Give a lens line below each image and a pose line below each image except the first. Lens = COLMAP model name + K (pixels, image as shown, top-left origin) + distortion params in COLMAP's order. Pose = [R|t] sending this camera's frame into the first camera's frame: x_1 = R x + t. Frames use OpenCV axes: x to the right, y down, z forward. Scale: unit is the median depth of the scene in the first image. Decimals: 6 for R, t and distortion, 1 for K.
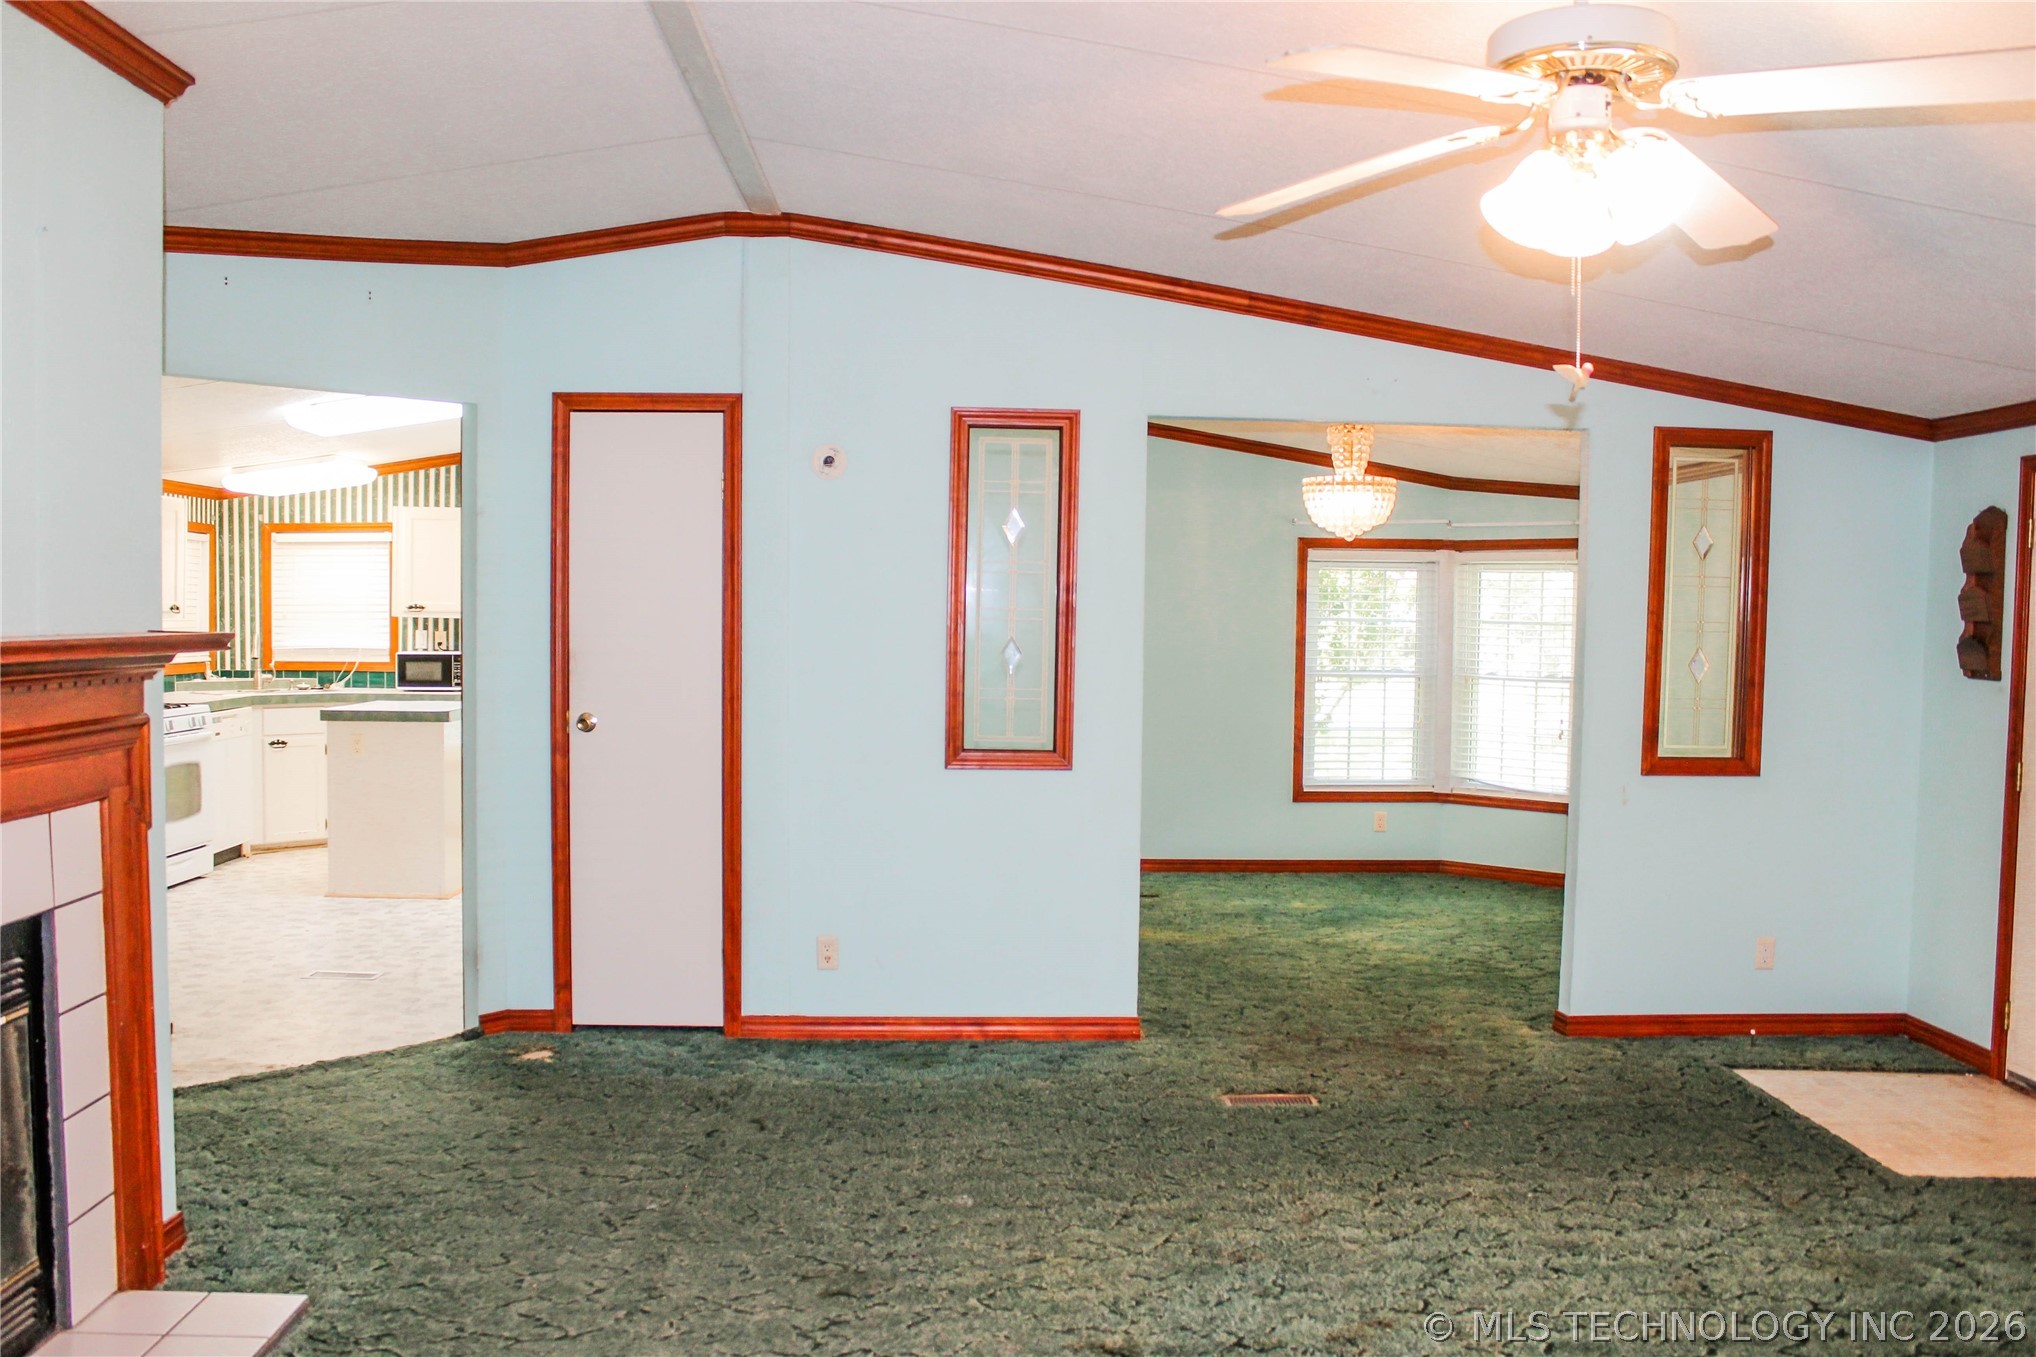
lens RADIAL K [[1703.4, 0, 997.2], [0, 1703.4, 682.6], [0, 0, 1]] dist [-0.162927, 0.143689]
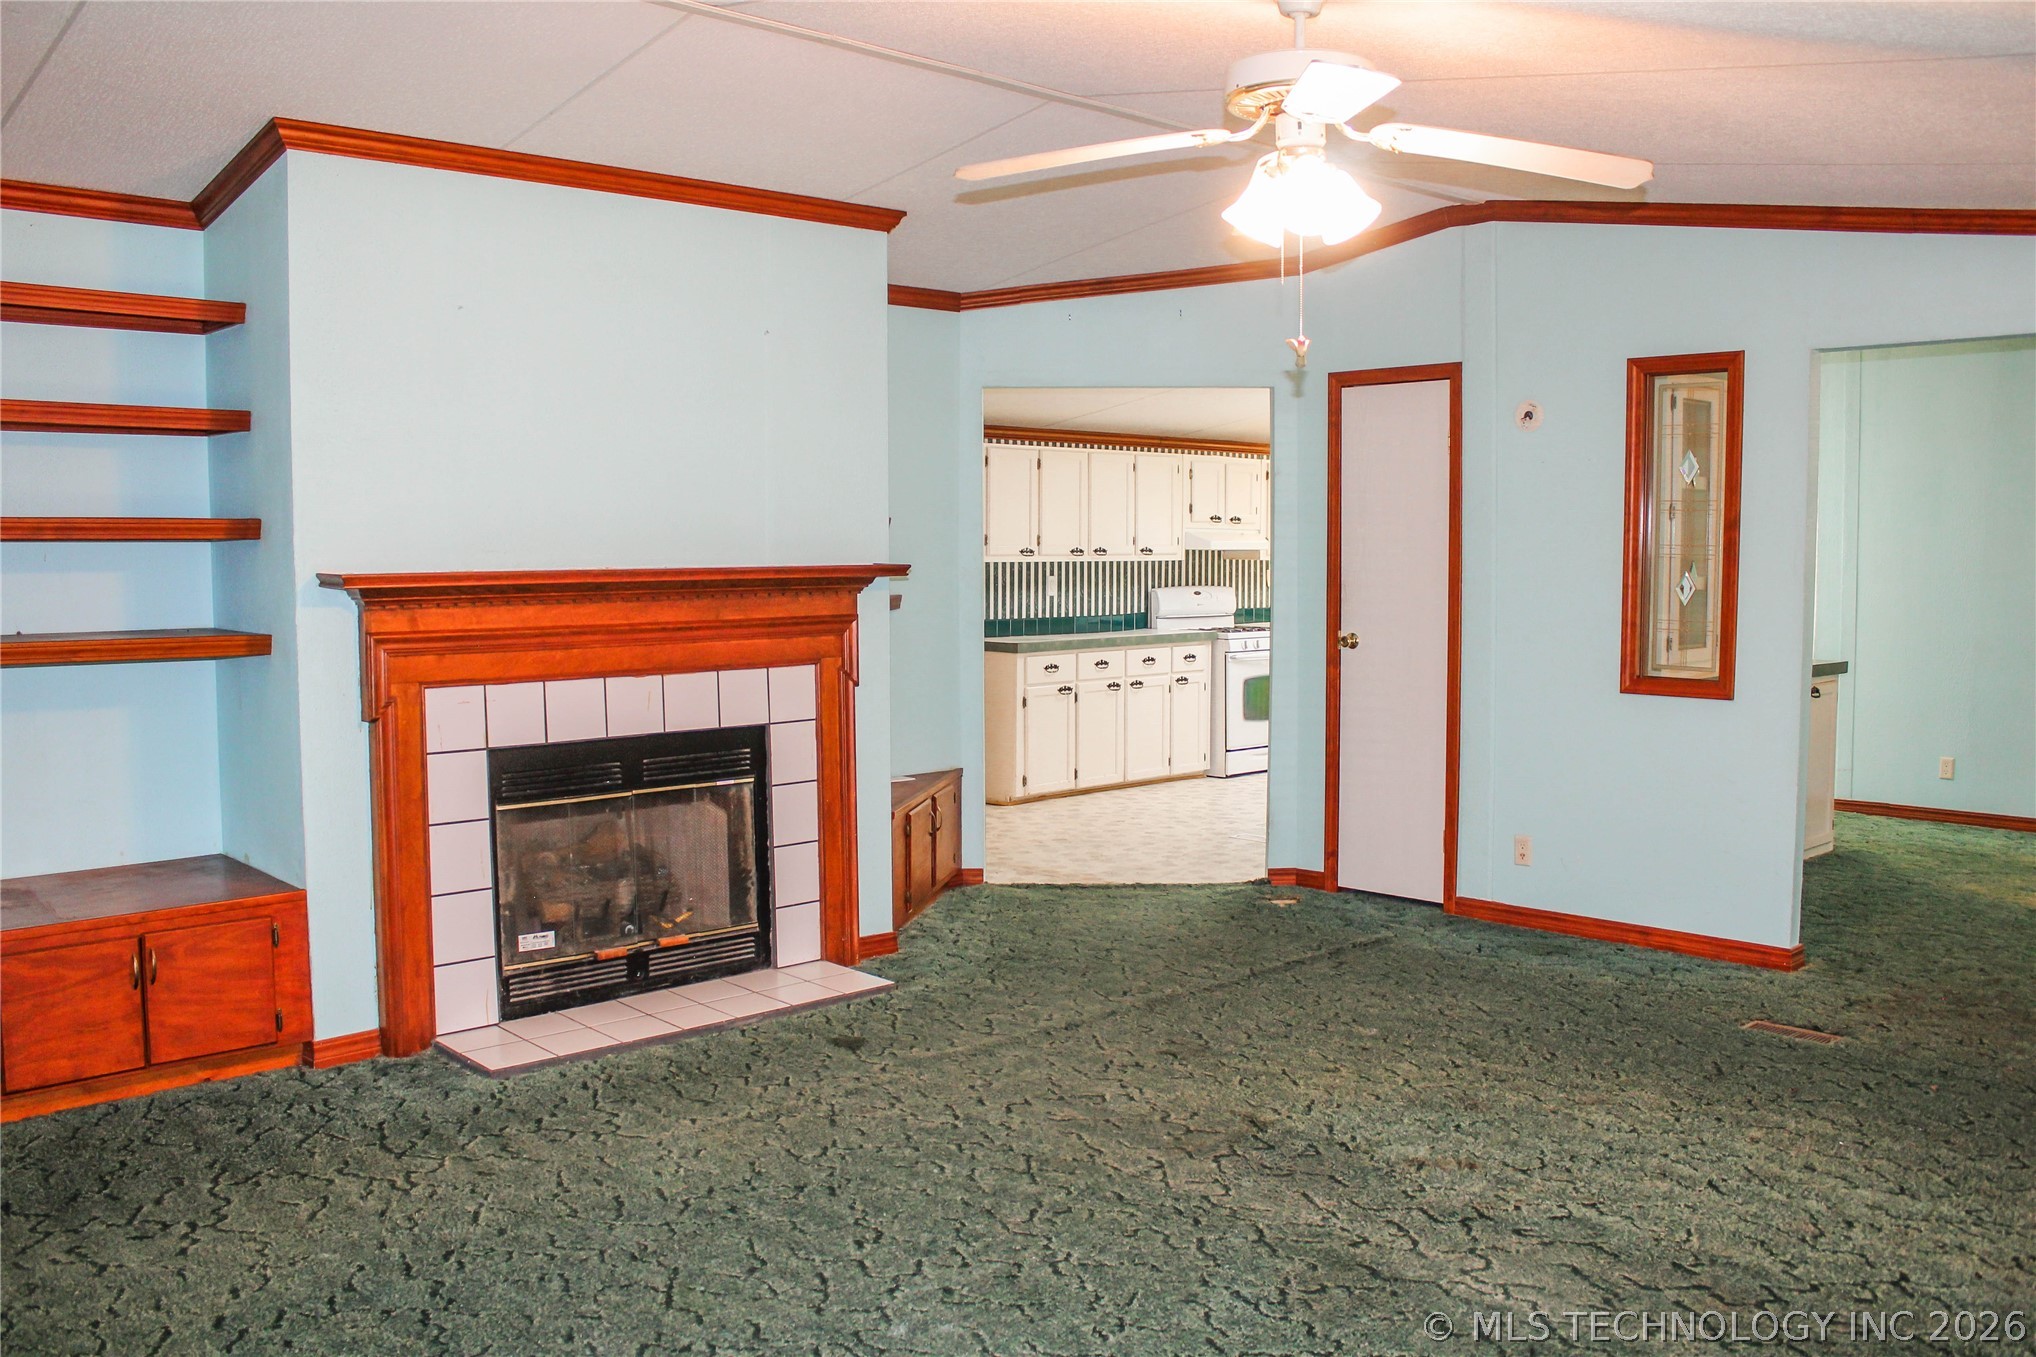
lens RADIAL K [[1703.4, 0, 1003.2], [0, 1703.4, 680.9], [0, 0, 1]] dist [-0.162927, 0.143689]
pose [[0.654533, 0.044588, -0.754717, 0.525601], [-0.020484, 0.998939, 0.041251, 0.007222], [0.755756, -0.011540, 0.654752, 0.004392]]
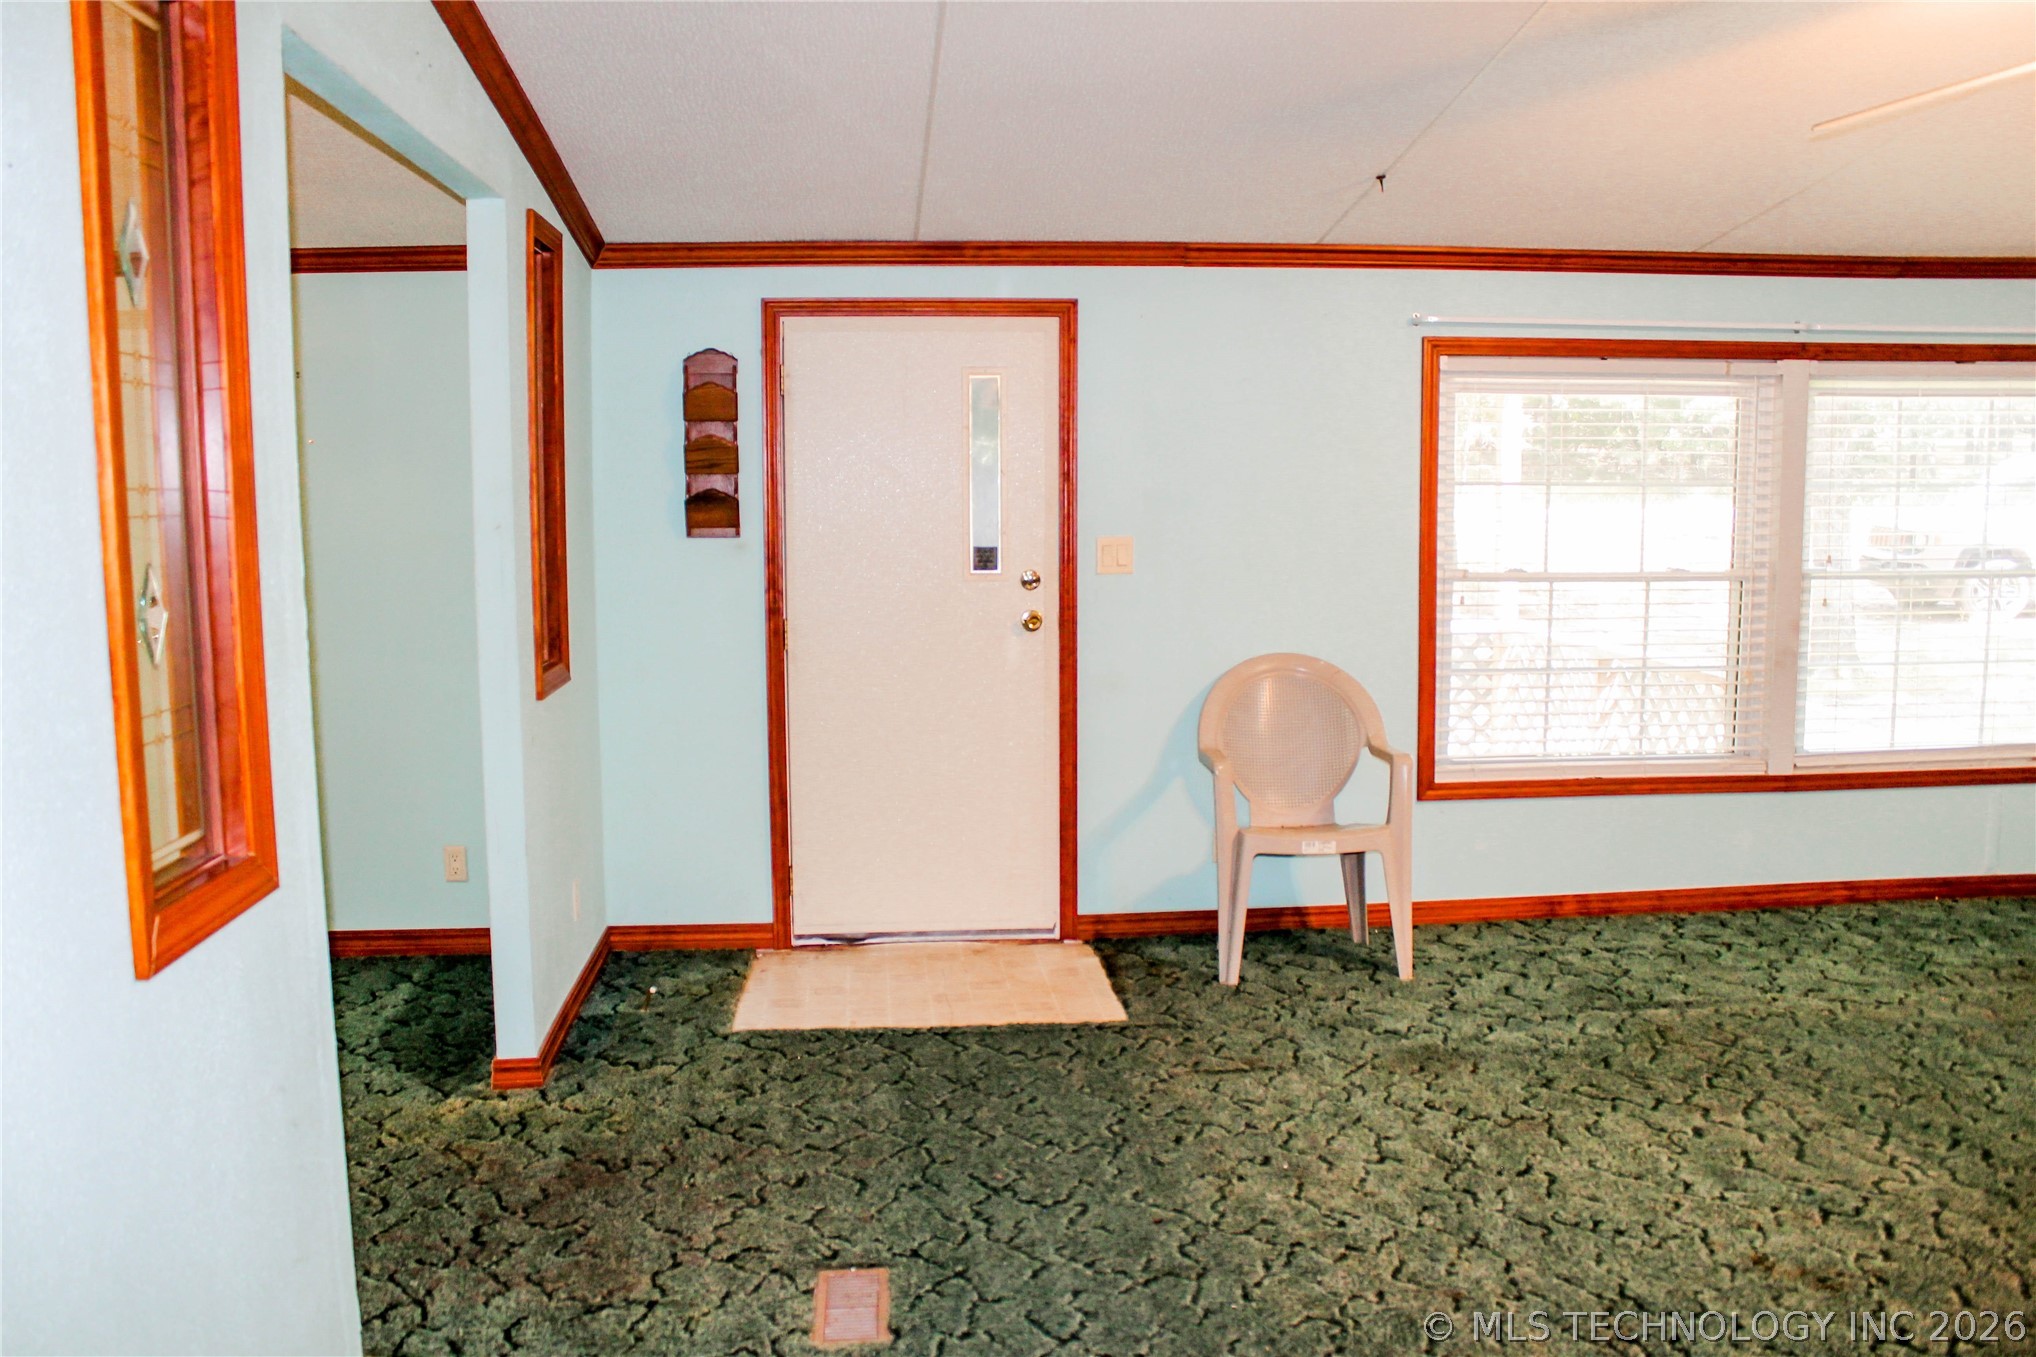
lens RADIAL K [[1703.4, 0, 1019.4], [0, 1703.4, 672.8], [0, 0, 1]] dist [-0.162927, 0.143689]
pose [[-0.055690, -0.126052, 0.990459, -0.352817], [0.052623, 0.990249, 0.128984, -0.039604], [-0.997060, 0.059304, -0.048513, 0.857386]]
